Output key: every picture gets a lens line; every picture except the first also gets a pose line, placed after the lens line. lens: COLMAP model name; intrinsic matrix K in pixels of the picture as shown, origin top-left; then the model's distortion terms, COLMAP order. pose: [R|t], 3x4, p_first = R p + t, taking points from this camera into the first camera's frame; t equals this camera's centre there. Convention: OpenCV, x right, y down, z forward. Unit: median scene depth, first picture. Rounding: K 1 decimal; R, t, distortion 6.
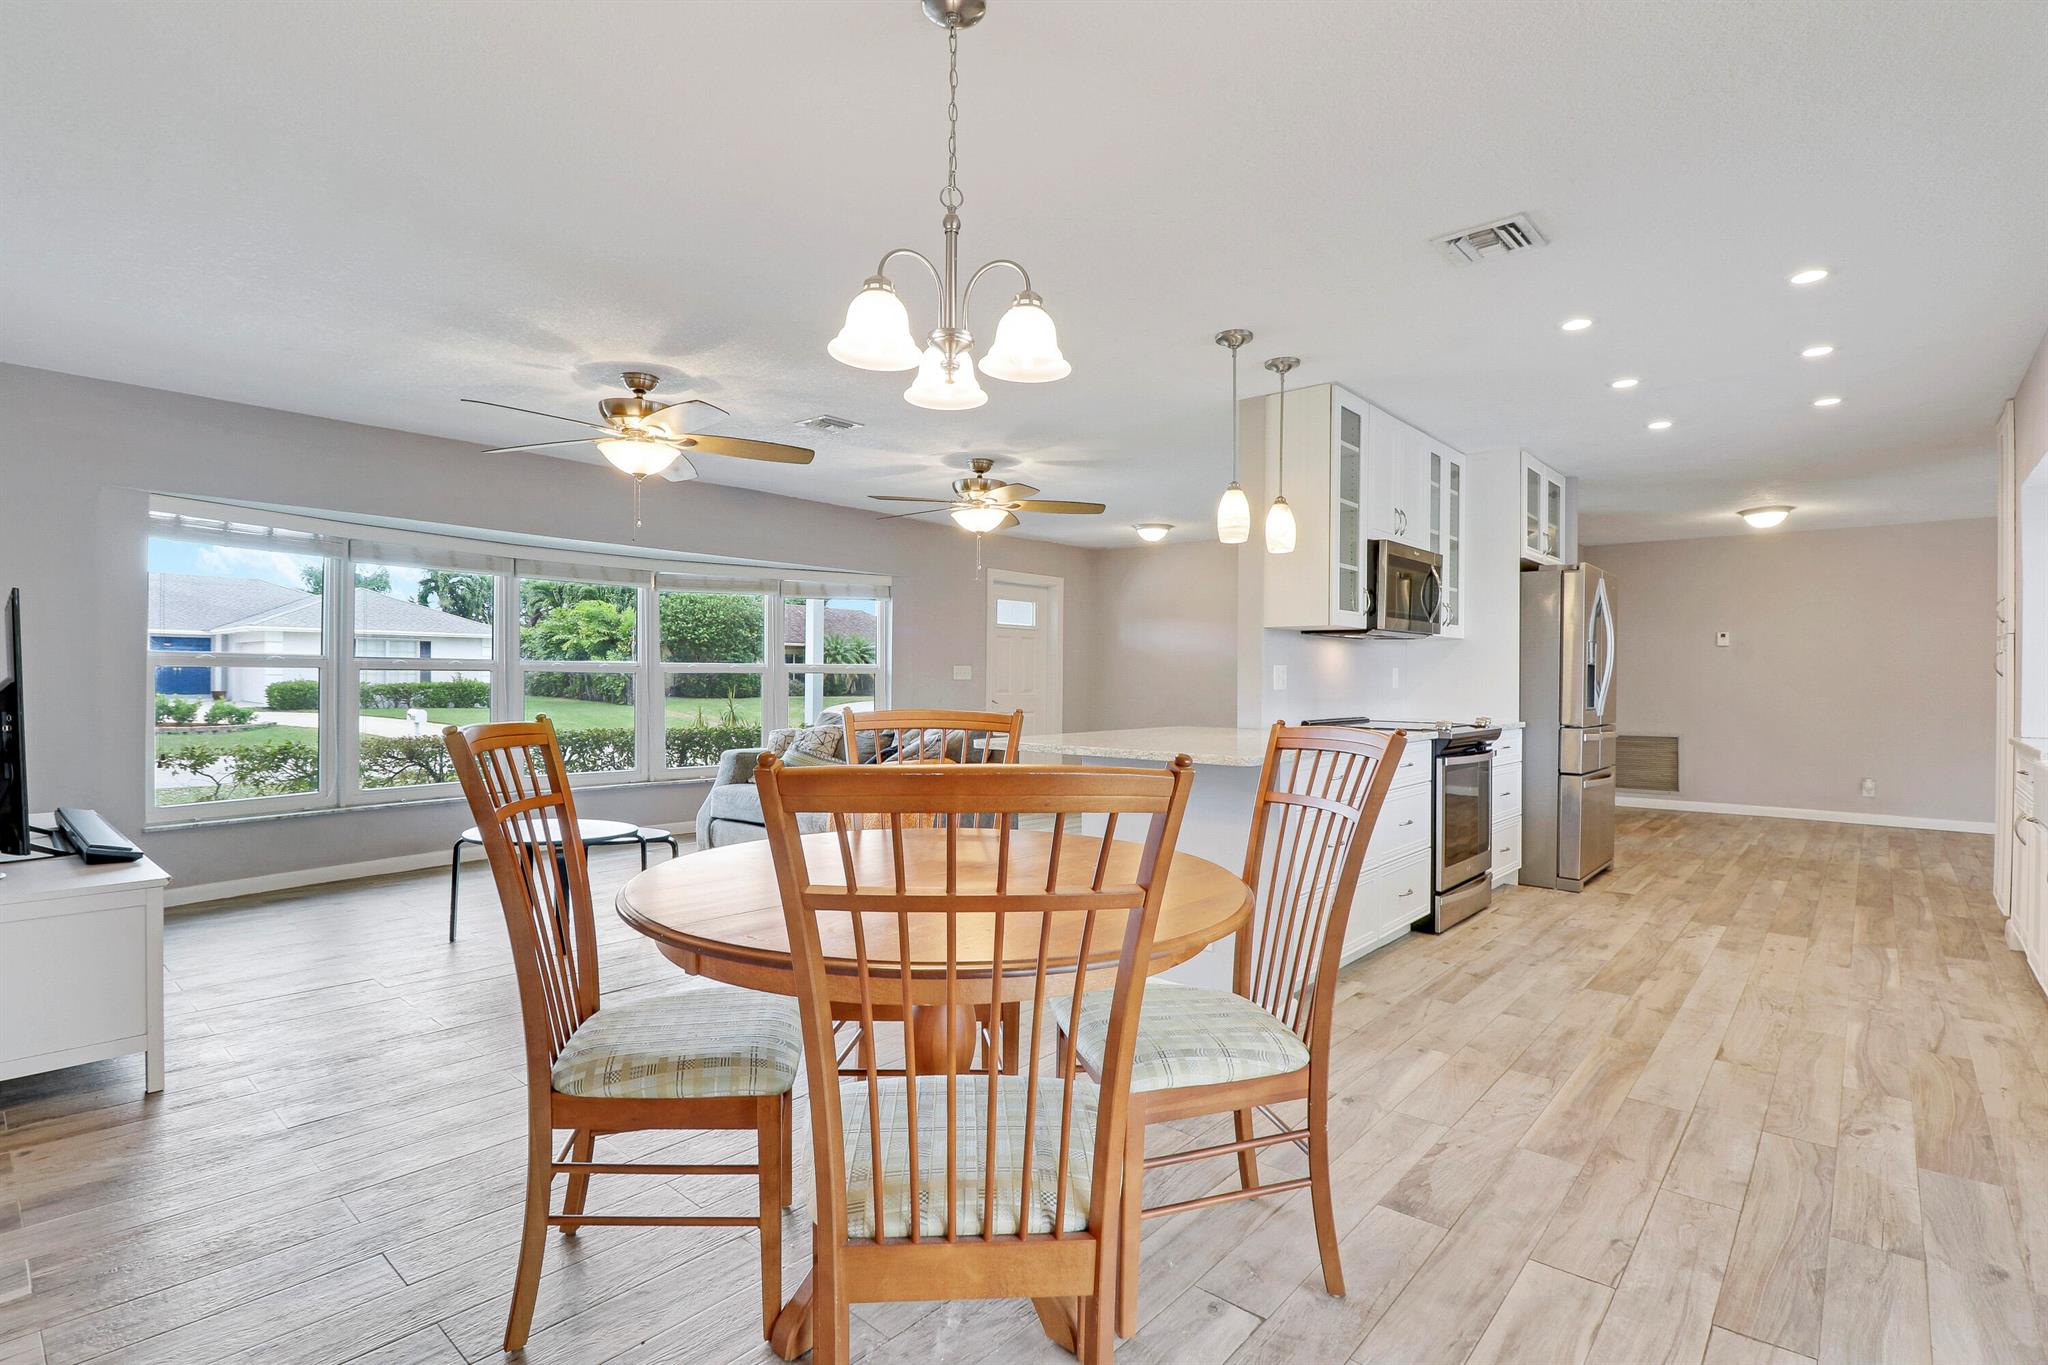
lens RADIAL K [[986.1, 0, 985.8], [0, 986.1, 687.3], [0, 0, 1]] dist [-0.000126, -0.035230]
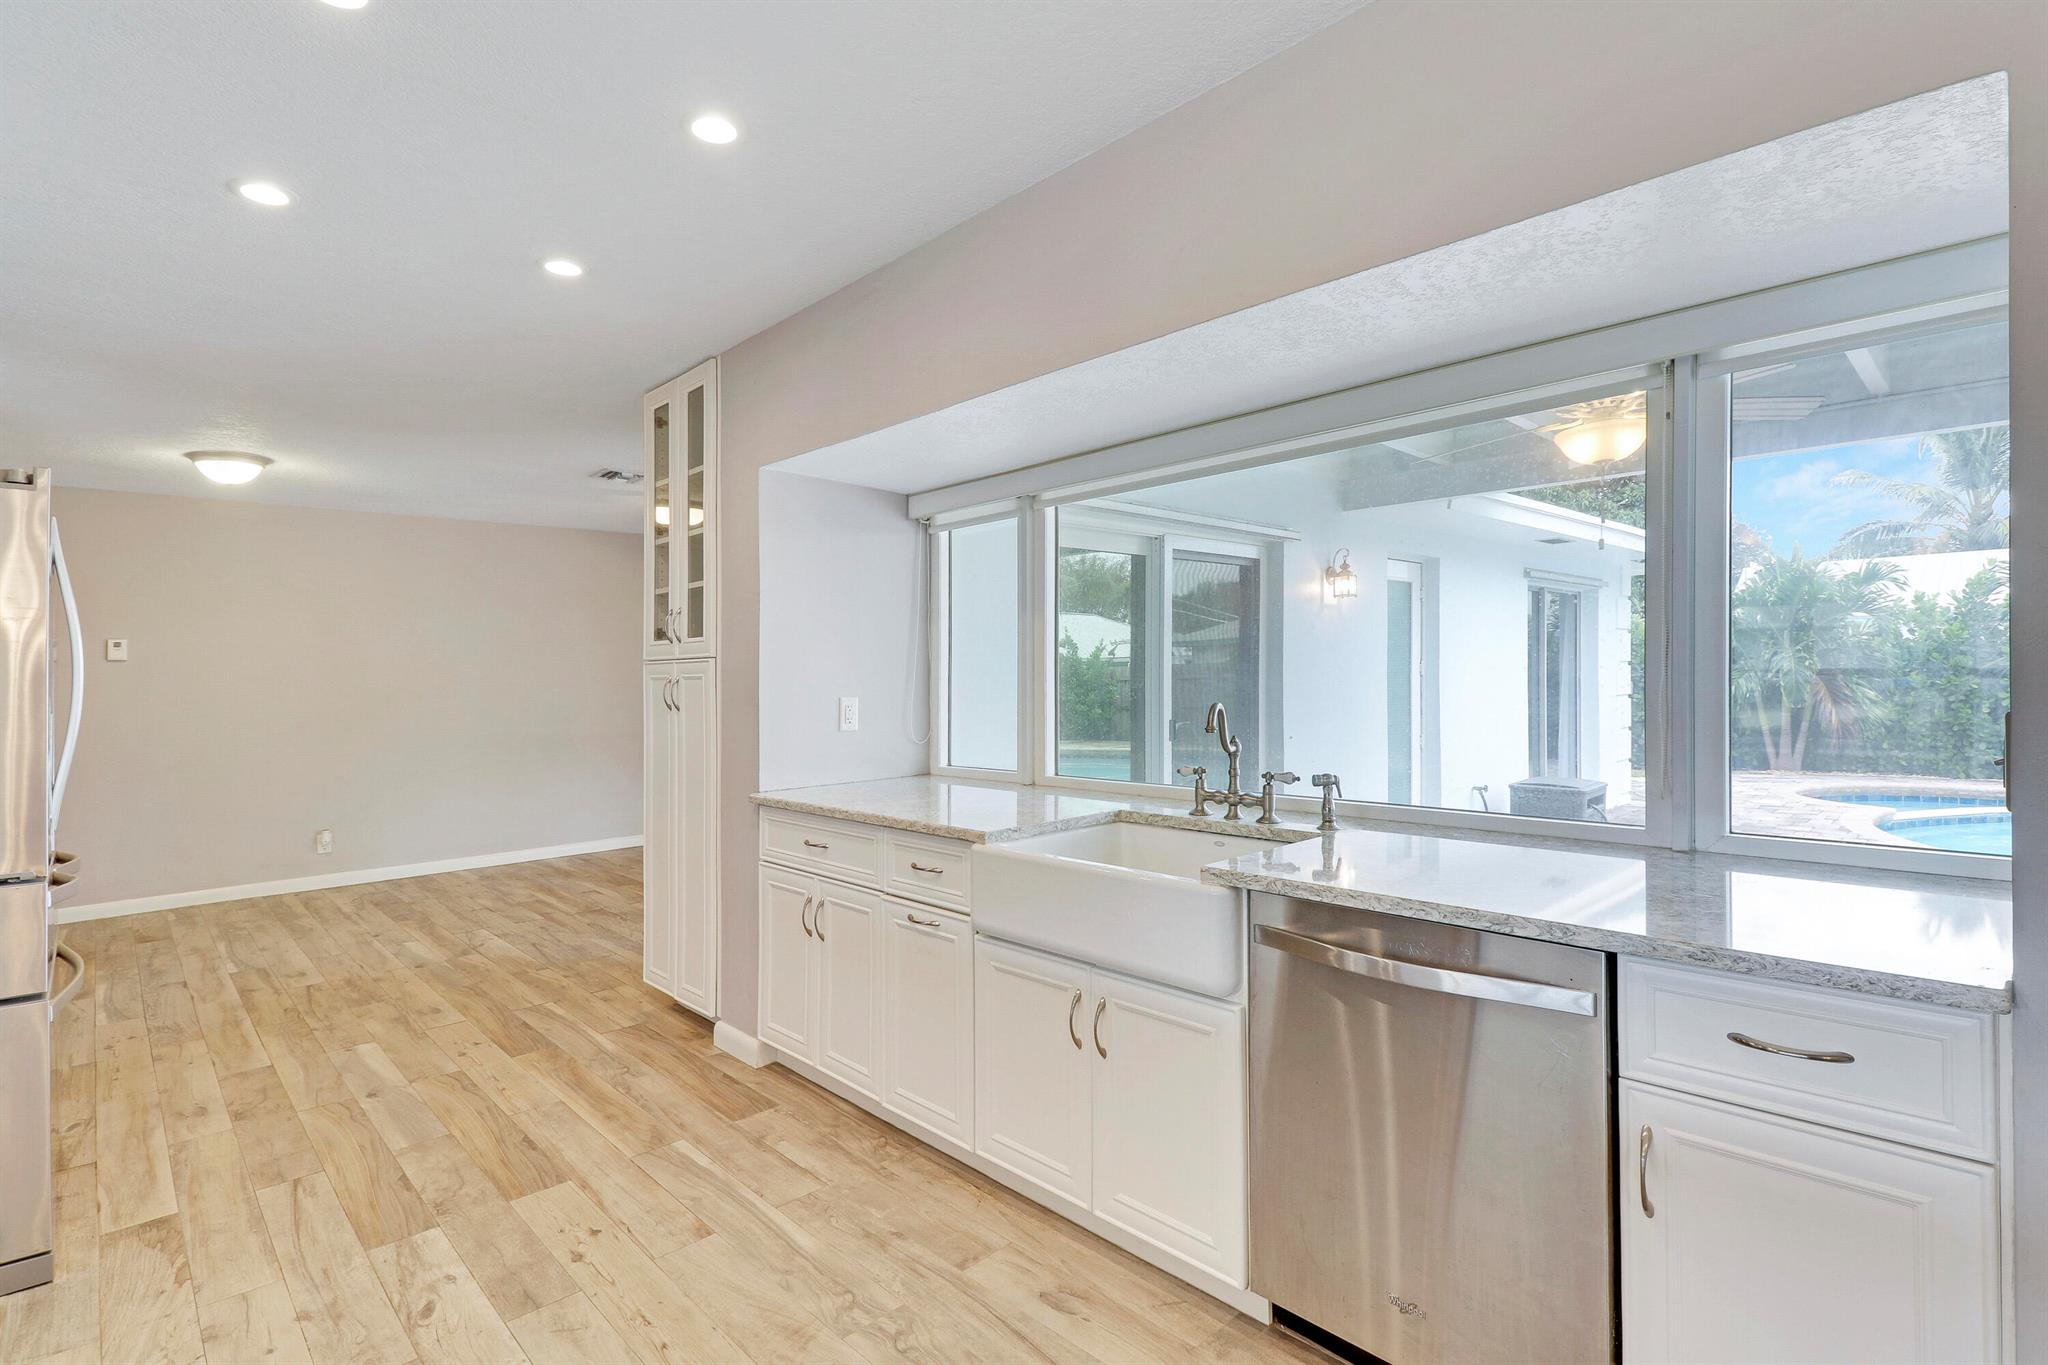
lens RADIAL K [[977.7, 0, 1008.6], [0, 977.7, 678.7], [0, 0, 1]] dist [-0.010647, -0.007783]
pose [[0.068677, -0.010916, 0.997579, 0.255736], [0.024208, 0.999664, 0.009272, -0.036341], [-0.997345, 0.023513, 0.068918, 0.596744]]
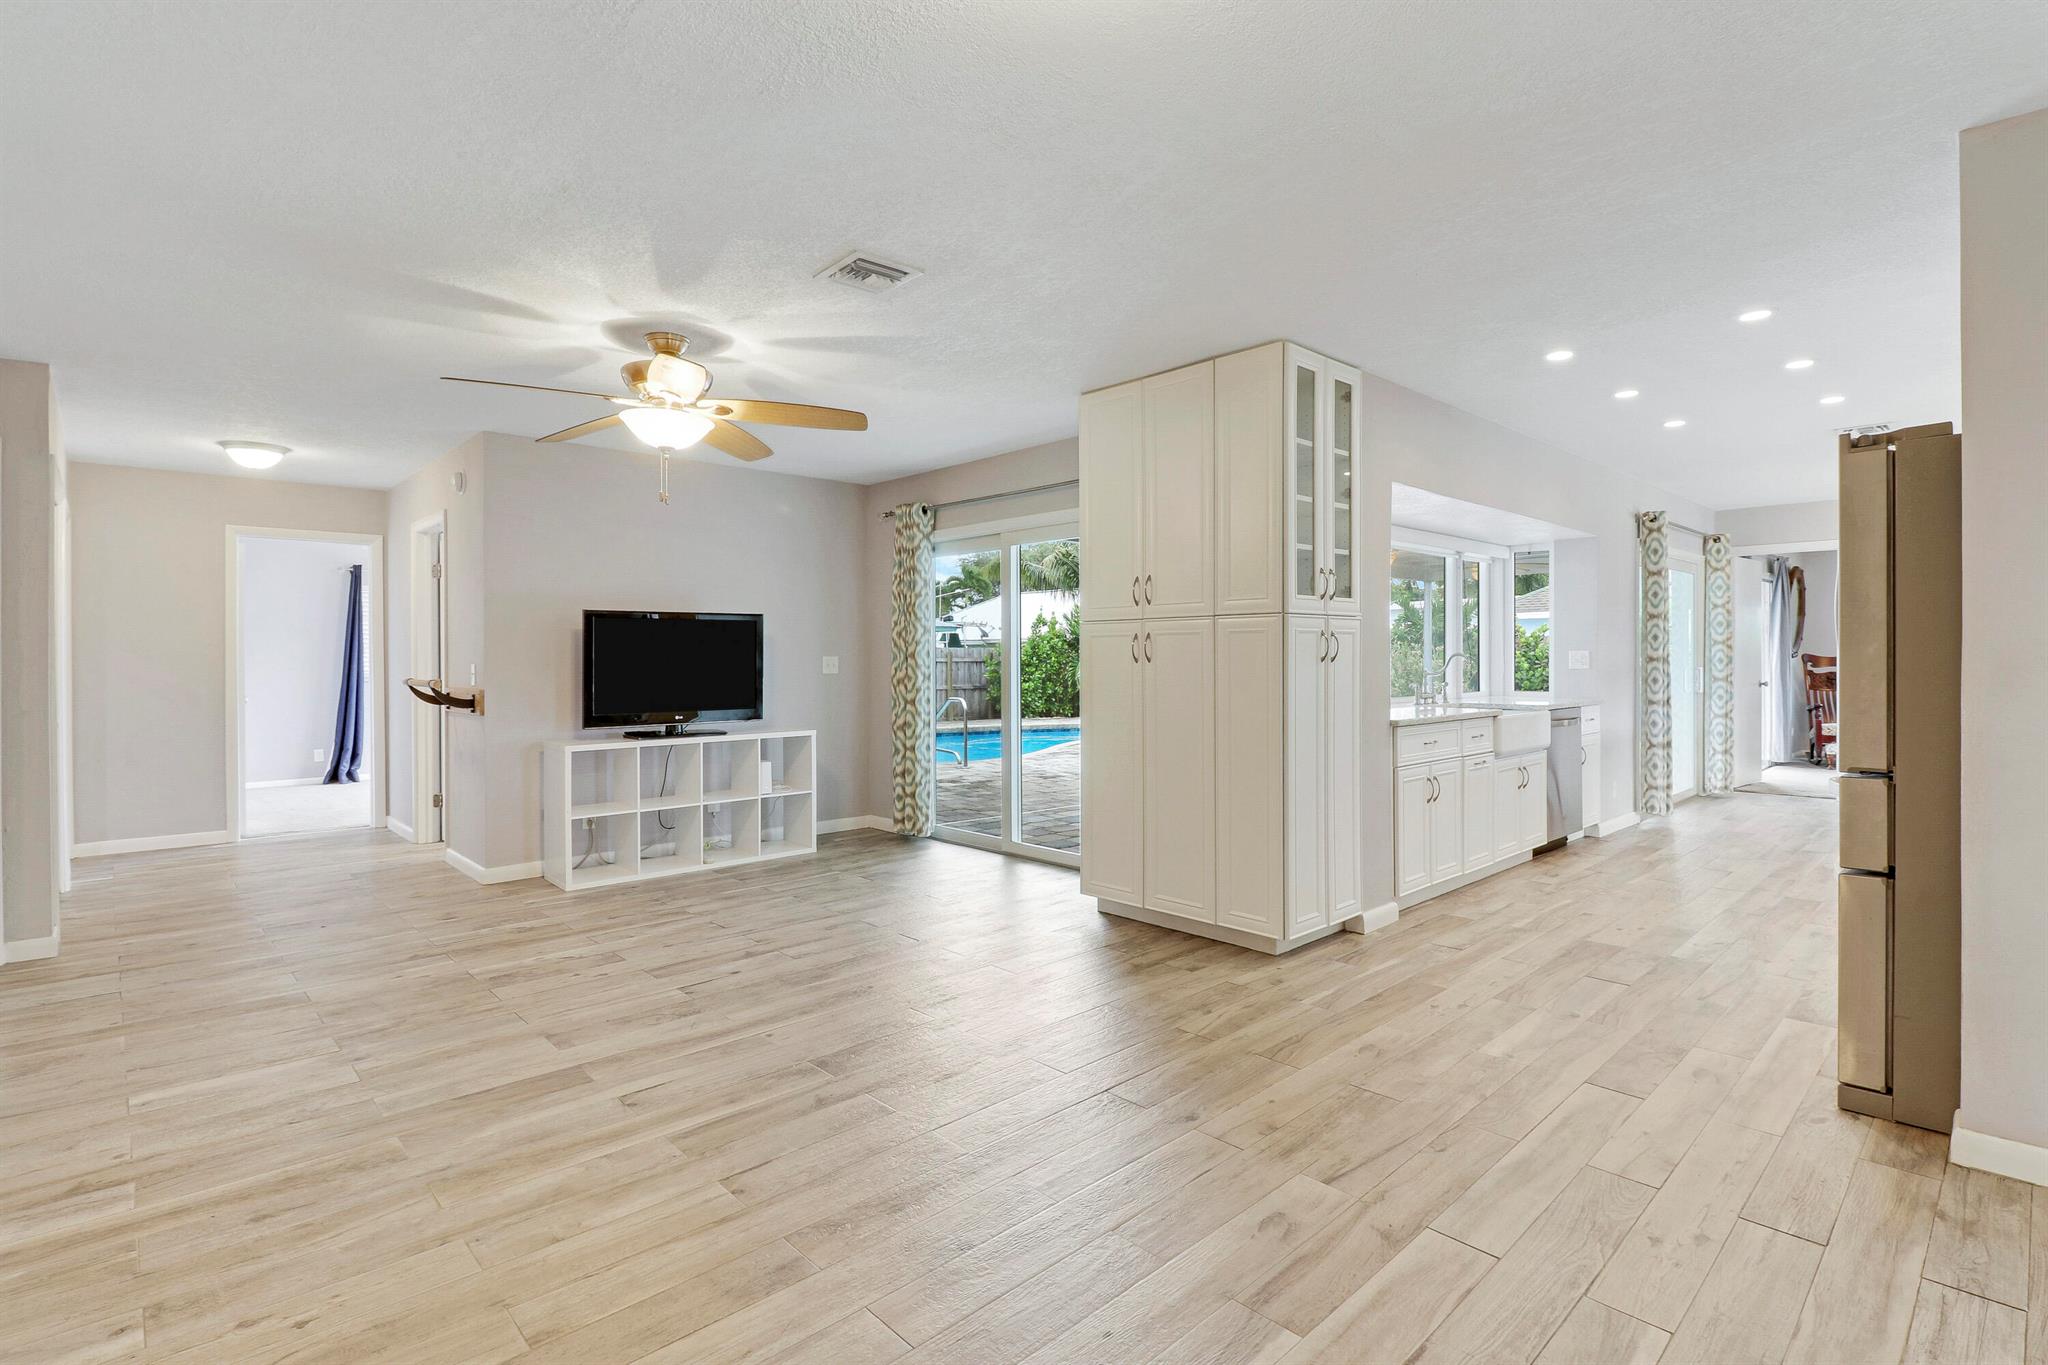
lens RADIAL K [[997.5, 0, 1031.0], [0, 997.5, 664.4], [0, 0, 1]] dist [-0.026059, -0.000516]
pose [[-0.997976, 0.000983, 0.063587, 1.138773], [0.001792, 0.999918, 0.012680, -0.019874], [-0.063570, 0.012768, -0.997896, 1.701091]]
